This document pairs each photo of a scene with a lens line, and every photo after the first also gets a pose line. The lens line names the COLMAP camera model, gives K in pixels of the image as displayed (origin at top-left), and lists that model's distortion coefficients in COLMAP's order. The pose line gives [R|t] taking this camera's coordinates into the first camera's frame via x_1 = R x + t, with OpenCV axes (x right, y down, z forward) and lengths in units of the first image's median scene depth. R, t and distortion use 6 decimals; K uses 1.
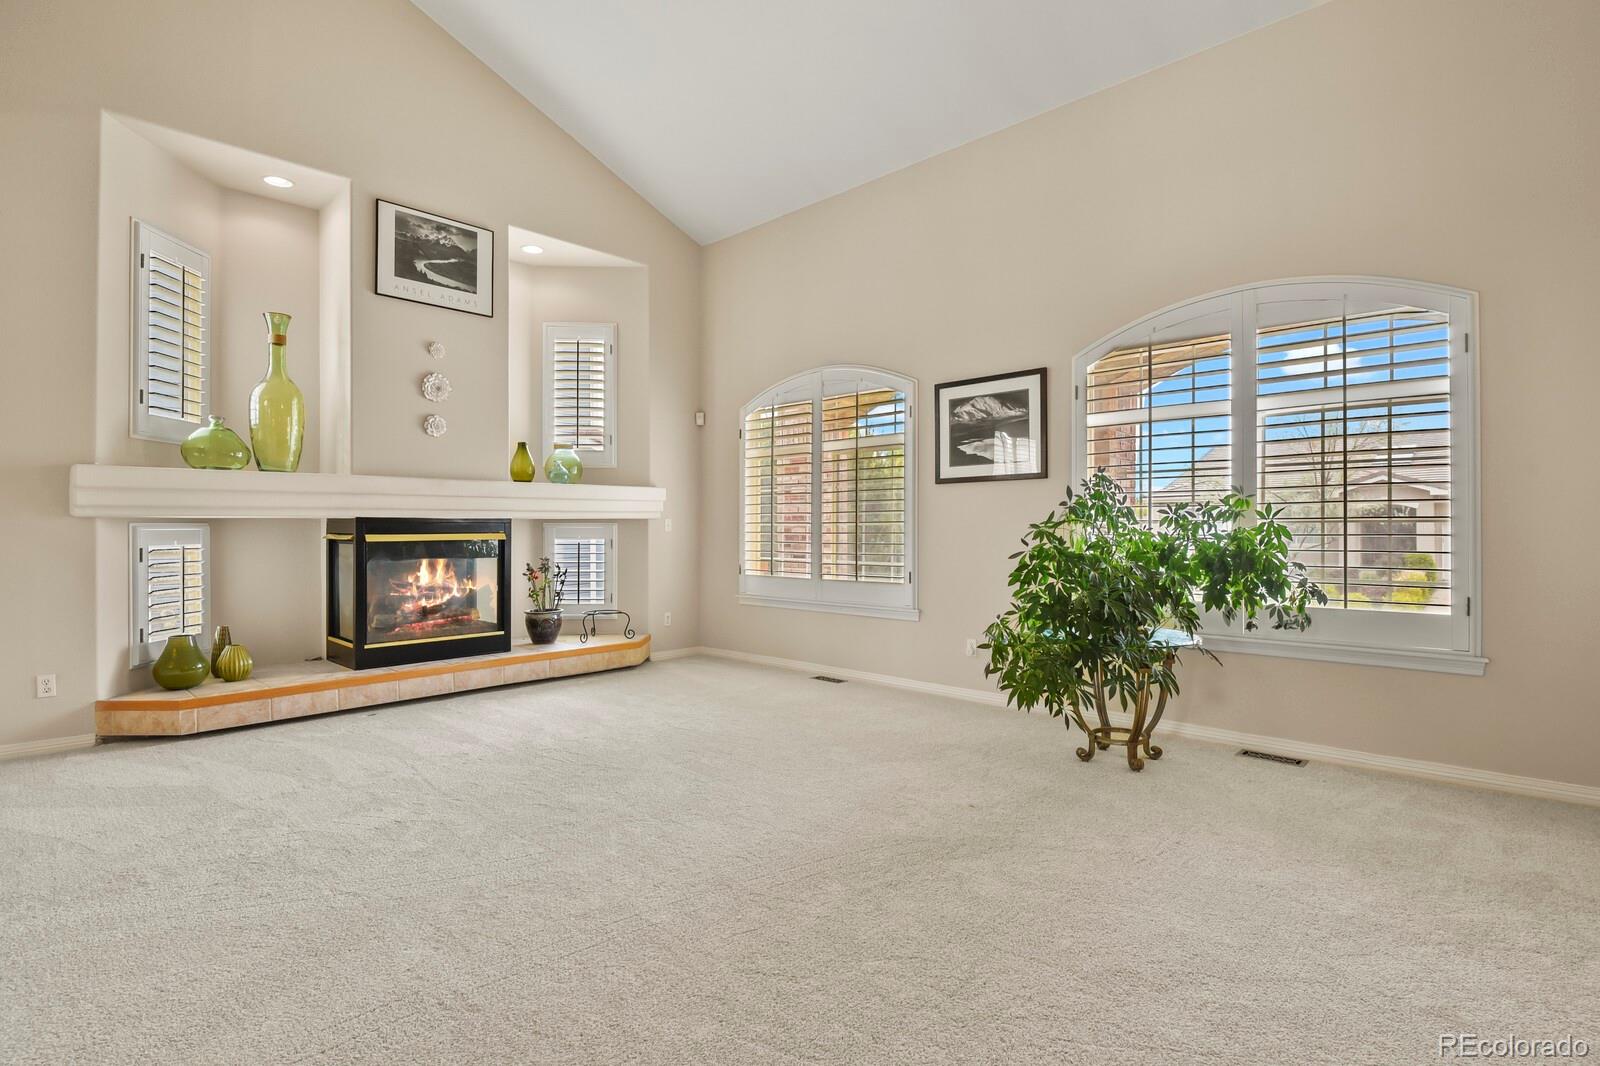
lens RADIAL K [[777.2, 0, 809.9], [0, 777.2, 528.0], [0, 0, 1]] dist [-0.004088, -0.005505]
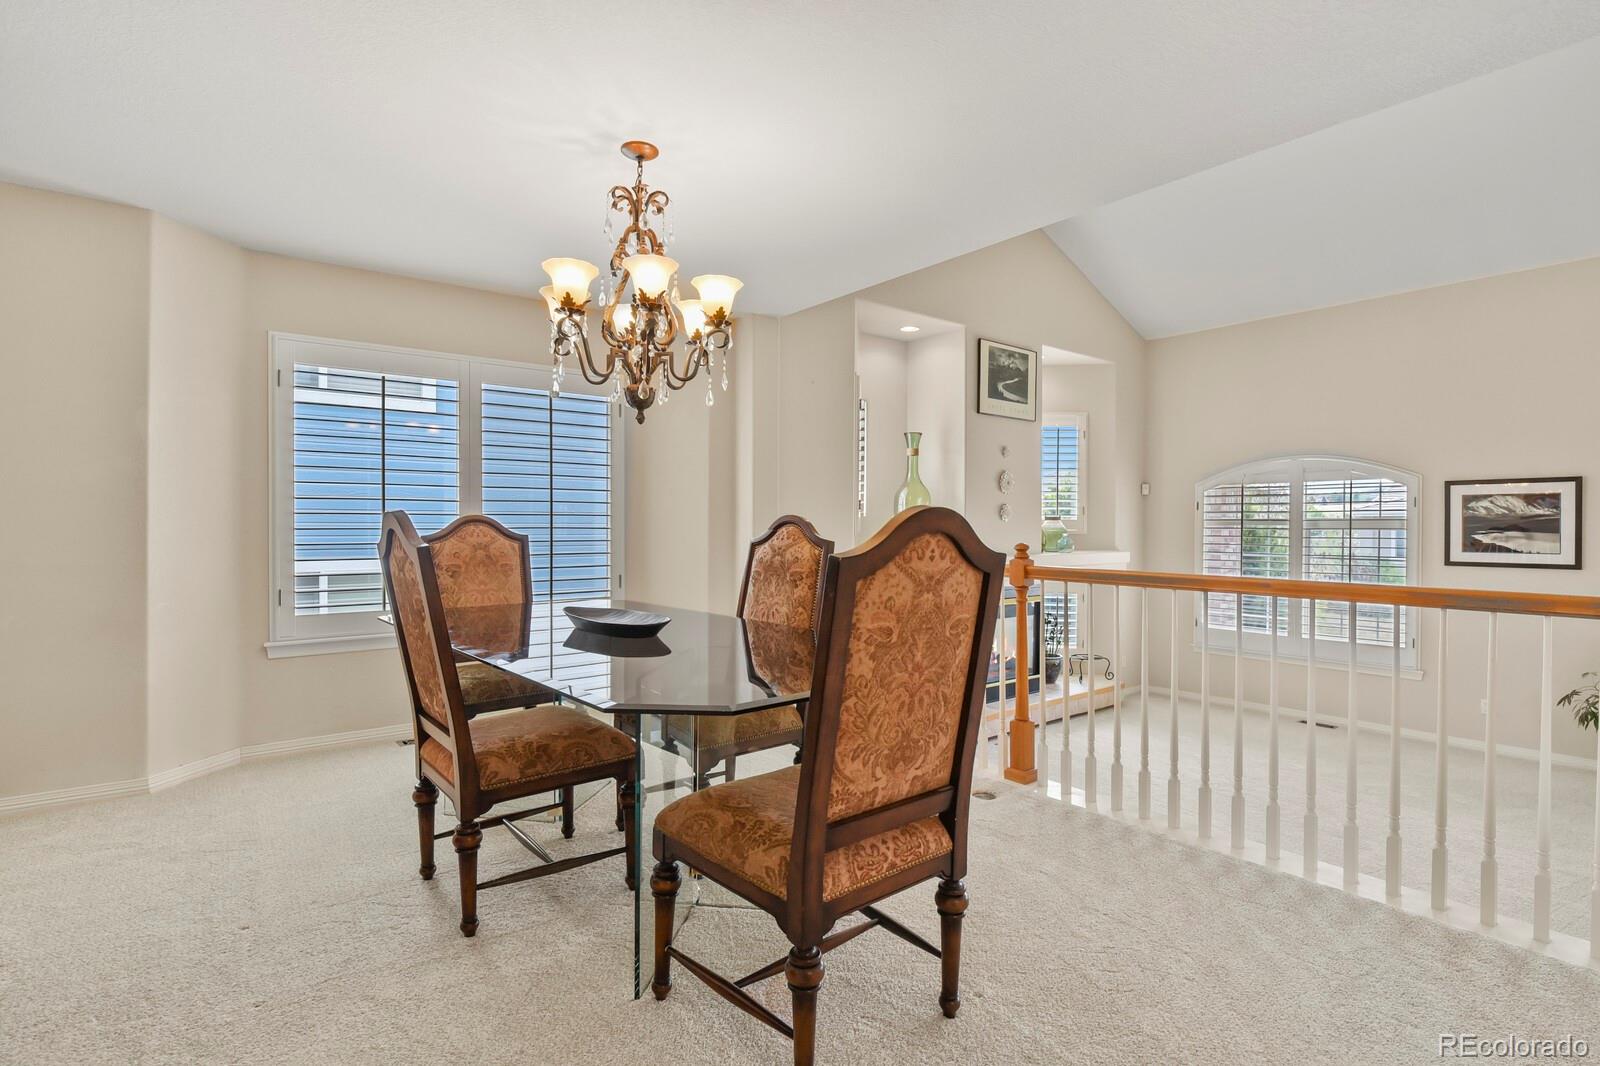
lens RADIAL K [[779.4, 0, 824.7], [0, 779.4, 534.2], [0, 0, 1]] dist [-0.000312, -0.000602]
pose [[0.991856, 0.007354, -0.127155, -0.632686], [-0.005775, 0.999902, 0.012780, -0.115508], [0.127237, -0.011941, 0.991800, -0.300028]]
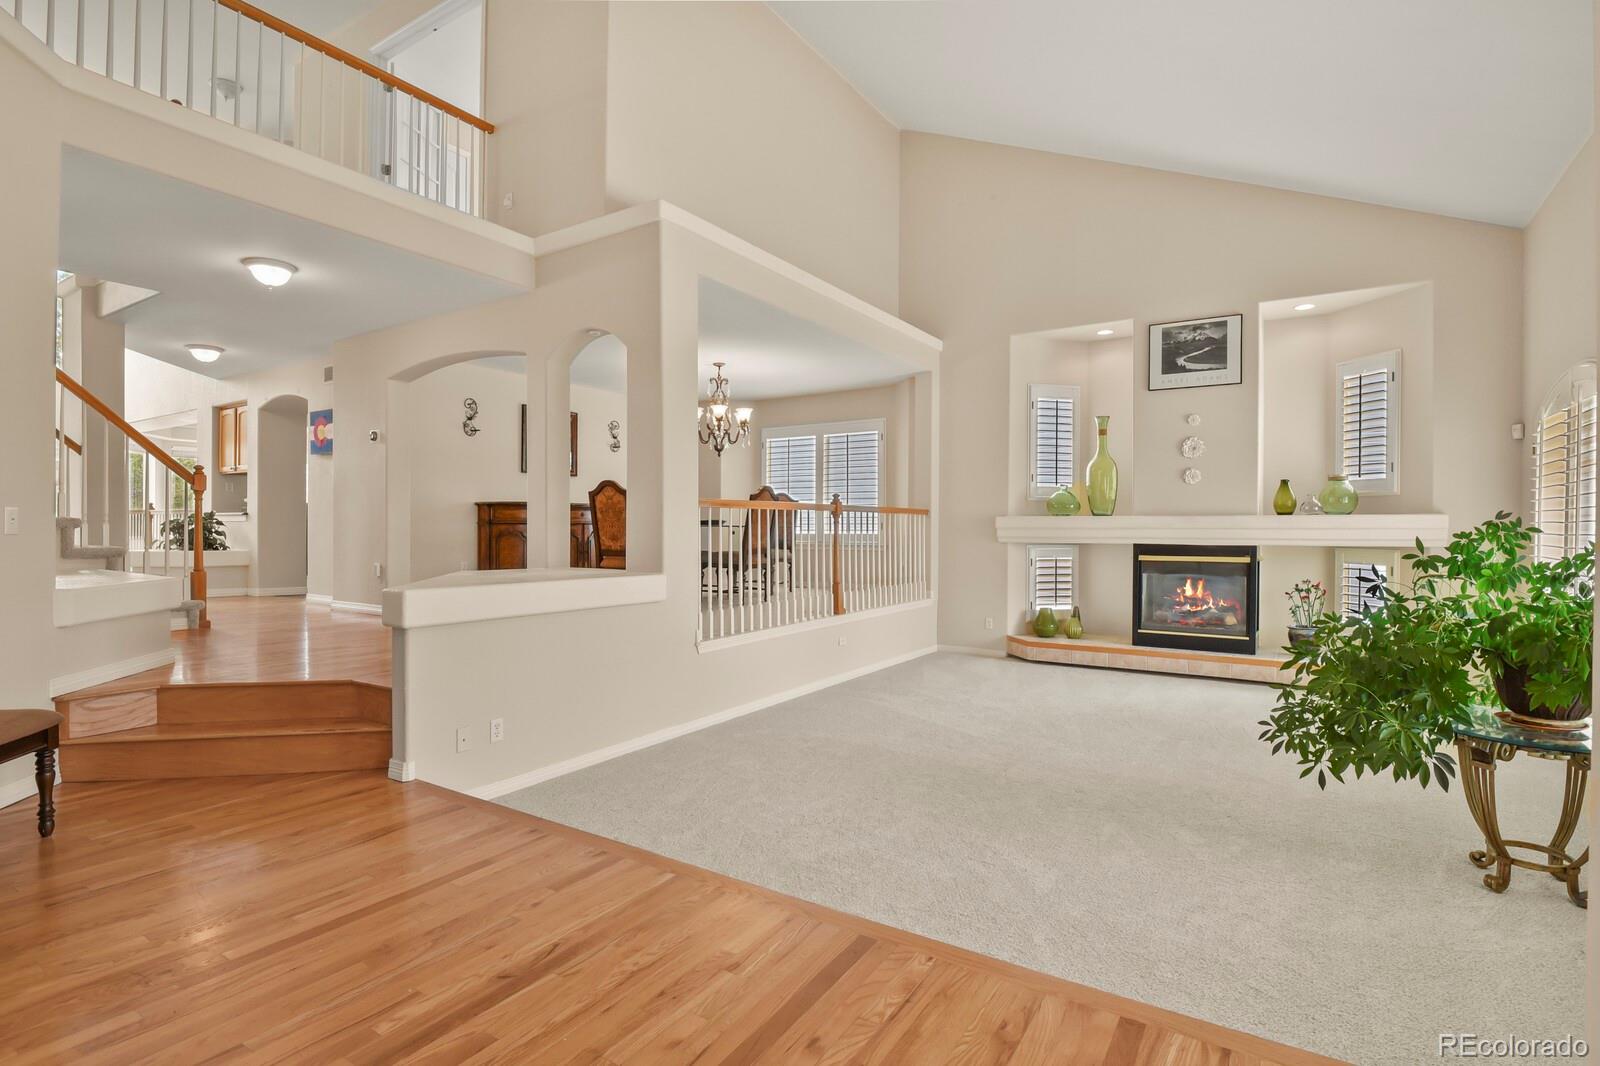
lens RADIAL K [[777.2, 0, 809.9], [0, 777.2, 528.0], [0, 0, 1]] dist [-0.004088, -0.005505]
pose [[0.184670, 0.003209, -0.982795, 0.744006], [-0.005452, 0.999983, 0.002241, -0.042243], [0.982785, 0.004944, 0.184684, 0.101039]]
